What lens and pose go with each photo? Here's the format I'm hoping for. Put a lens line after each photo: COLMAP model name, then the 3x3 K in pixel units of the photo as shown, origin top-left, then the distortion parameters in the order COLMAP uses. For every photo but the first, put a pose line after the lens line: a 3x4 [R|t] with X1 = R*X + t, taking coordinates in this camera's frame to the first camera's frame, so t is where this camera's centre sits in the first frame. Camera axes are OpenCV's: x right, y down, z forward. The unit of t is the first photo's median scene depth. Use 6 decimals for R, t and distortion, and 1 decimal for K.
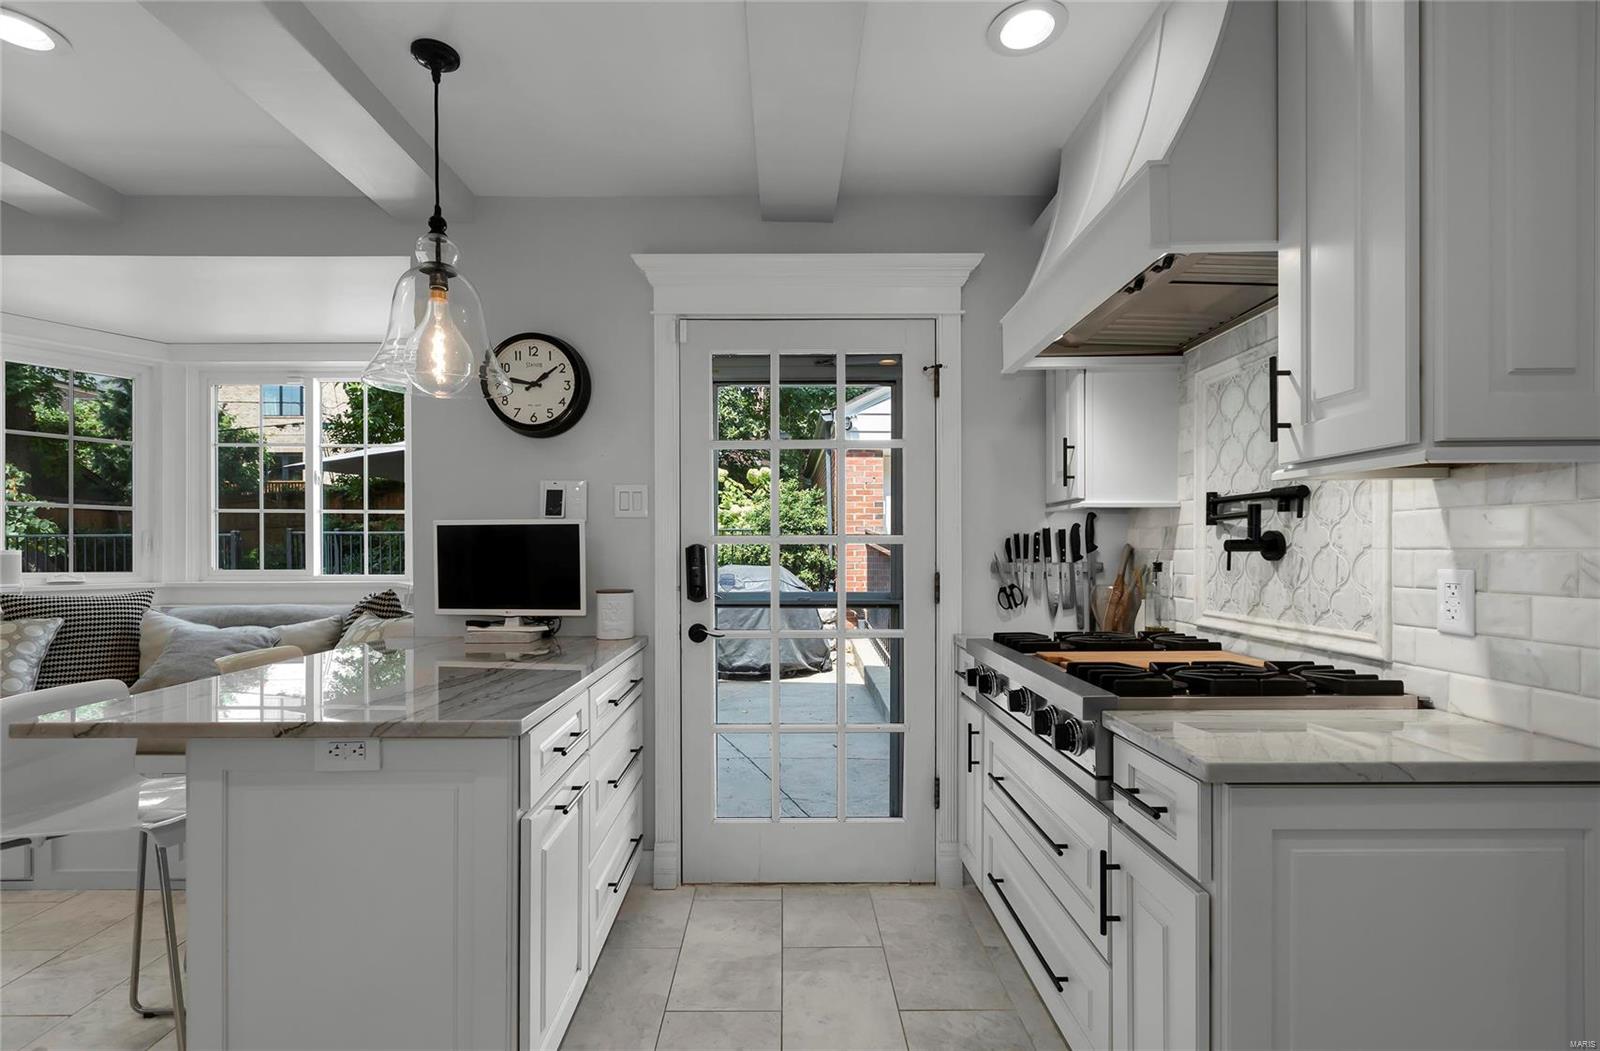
lens RADIAL K [[731.8, 0, 786.3], [0, 731.8, 551.0], [0, 0, 1]] dist [-0.004453, -0.000887]
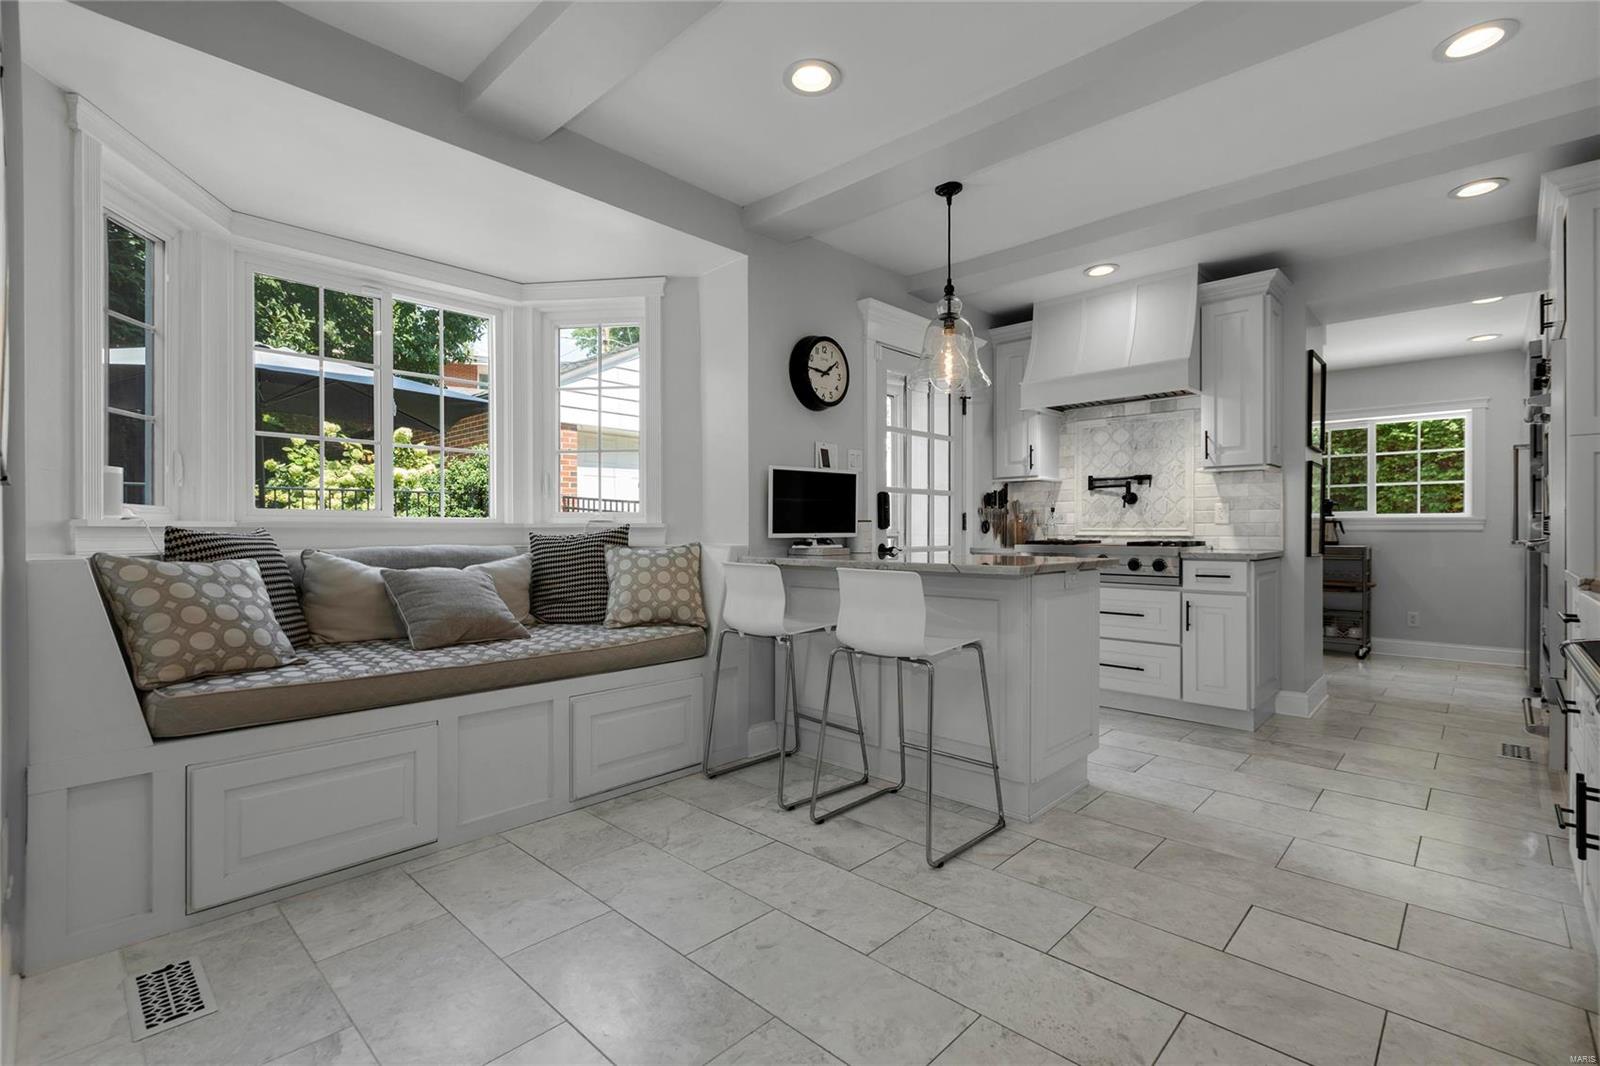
lens RADIAL K [[732.0, 0, 797.4], [0, 732.0, 530.3], [0, 0, 1]] dist [0.005413, 0.000249]
pose [[0.691311, 0.000186, 0.722557, -1.506998], [0.000909, 0.999999, -0.001127, 0.081429], [-0.722557, 0.001436, 0.691310, 0.072559]]
